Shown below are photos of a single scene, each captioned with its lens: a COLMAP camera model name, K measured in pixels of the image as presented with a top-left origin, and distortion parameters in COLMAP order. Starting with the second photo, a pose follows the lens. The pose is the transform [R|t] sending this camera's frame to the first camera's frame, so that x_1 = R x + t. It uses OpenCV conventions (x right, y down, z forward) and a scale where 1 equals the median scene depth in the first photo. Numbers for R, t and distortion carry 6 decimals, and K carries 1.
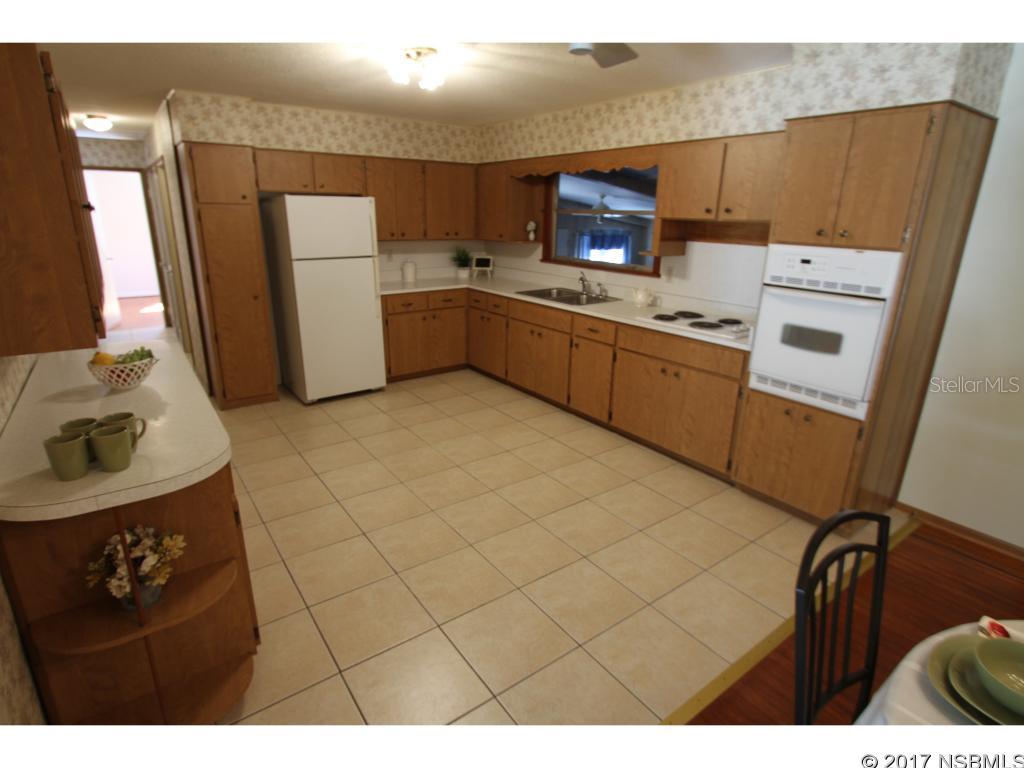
lens RADIAL K [[537.6, 0, 509.1], [0, 537.6, 381.1], [0, 0, 1]] dist [-0.014503, 0.000980]
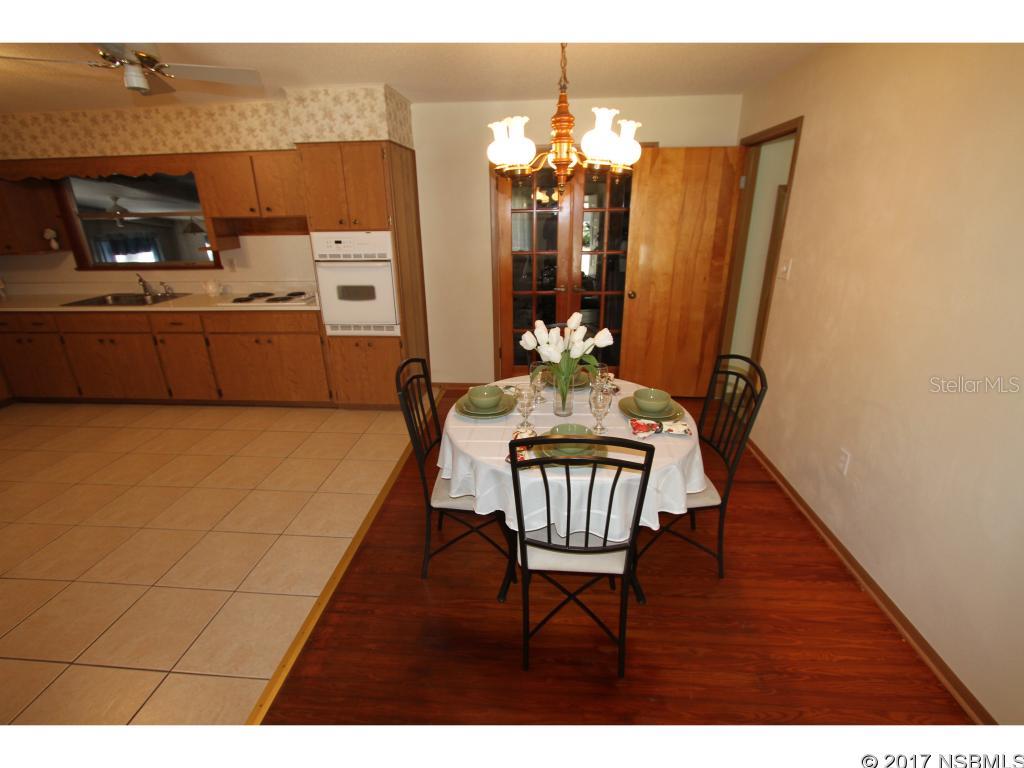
lens RADIAL K [[472.6, 0, 511.0], [0, 472.6, 383.2], [0, 0, 1]] dist [-0.015802, 0.001282]
pose [[0.644016, -0.289365, 0.708174, -0.115245], [0.253244, 0.954151, 0.159572, 0.041404], [-0.721879, 0.076574, 0.687769, -0.142590]]
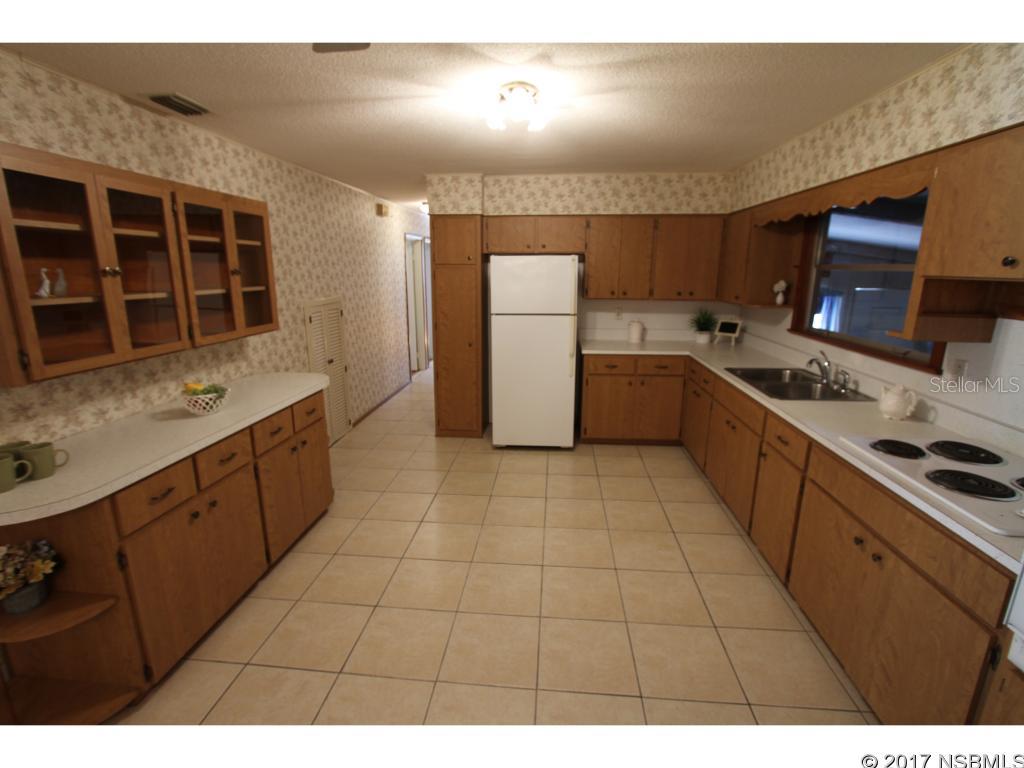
lens RADIAL K [[473.0, 0, 510.7], [0, 473.0, 380.7], [0, 0, 1]] dist [-0.018552, 0.004428]
pose [[0.752647, 0.138658, -0.643658, 0.263415], [-0.186199, 0.982493, -0.006077, -0.098933], [0.631547, 0.124422, 0.765289, 0.318979]]
